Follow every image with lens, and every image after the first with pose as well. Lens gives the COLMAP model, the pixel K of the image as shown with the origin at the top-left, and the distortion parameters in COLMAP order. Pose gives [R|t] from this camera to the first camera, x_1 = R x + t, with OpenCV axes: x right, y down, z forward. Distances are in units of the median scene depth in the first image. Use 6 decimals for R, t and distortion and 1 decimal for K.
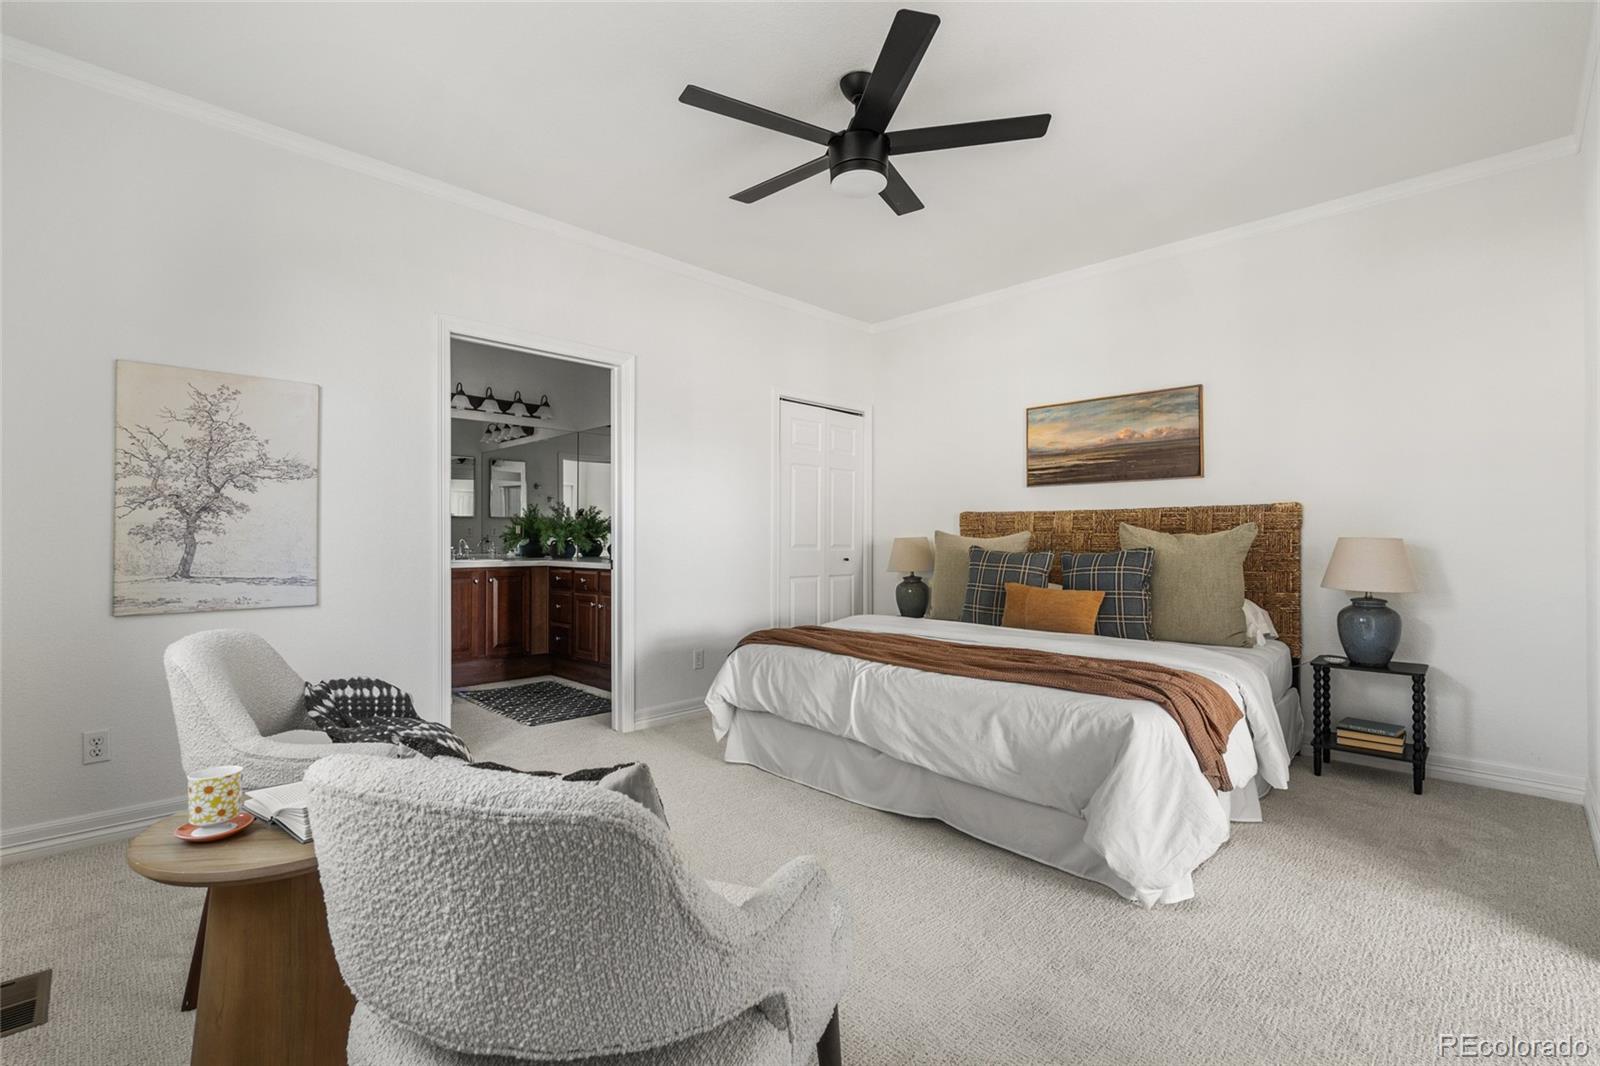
lens RADIAL K [[713.5, 0, 800.0], [0, 713.5, 533.0], [0, 0, 1]] dist [-0.001152, 0.000206]
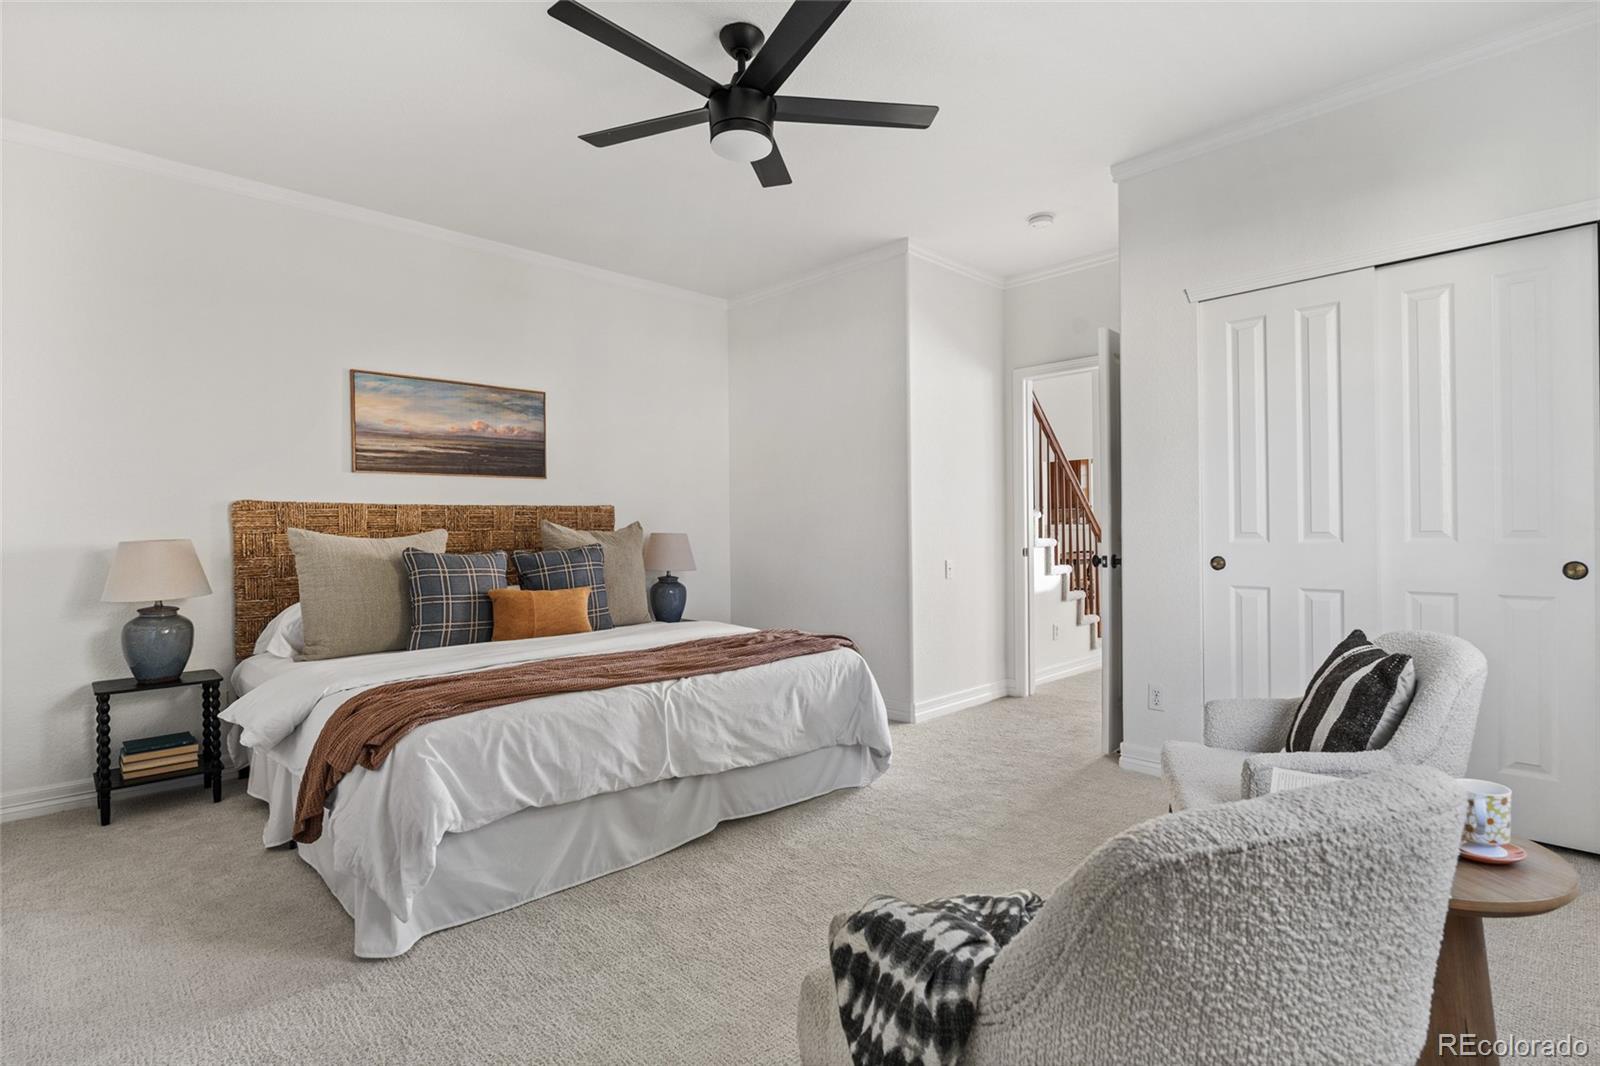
lens RADIAL K [[777.2, 0, 789.8], [0, 777.2, 532.9], [0, 0, 1]] dist [-0.001243, 0.000113]
pose [[0.023735, -0.002029, 0.999716, -0.591629], [0.006657, 0.999976, 0.001871, 0.003148], [-0.999696, 0.006610, 0.023748, 0.601215]]
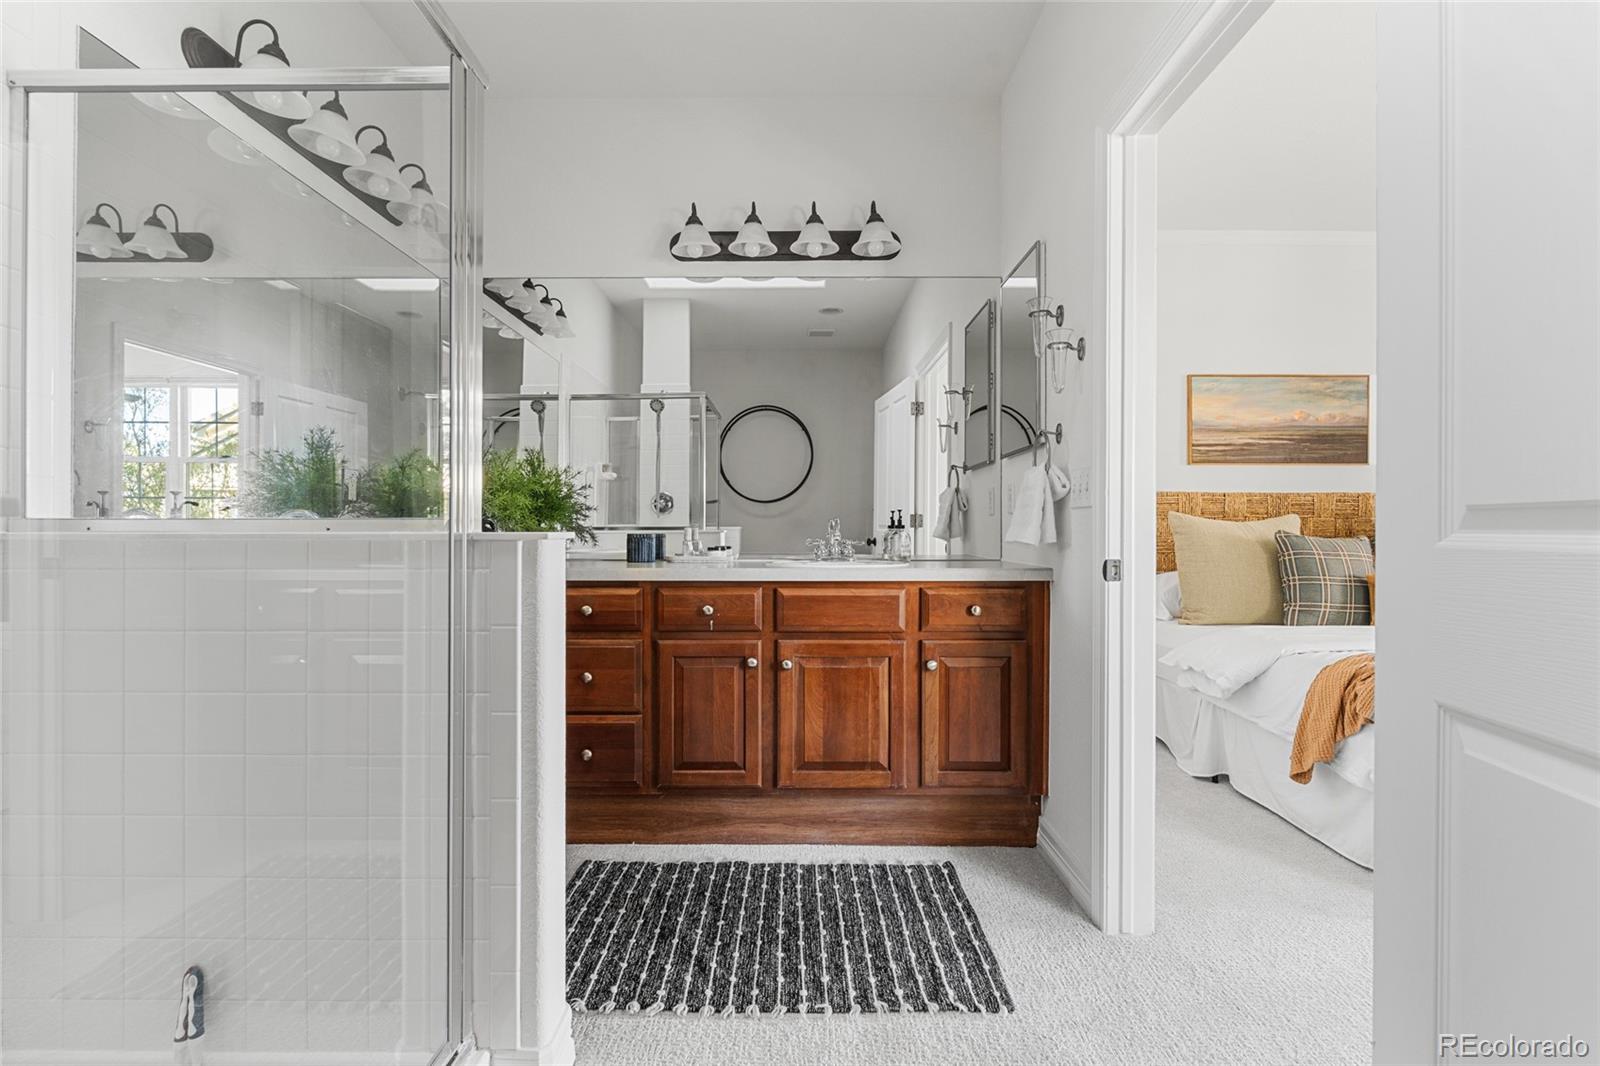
lens RADIAL K [[713.5, 0, 800.0], [0, 713.5, 533.0], [0, 0, 1]] dist [-0.001152, 0.000206]
pose [[0.704479, 0.000680, 0.709725, -0.746802], [-0.008821, 0.999931, 0.007797, 0.019662], [-0.709671, -0.011753, 0.704436, 0.847541]]
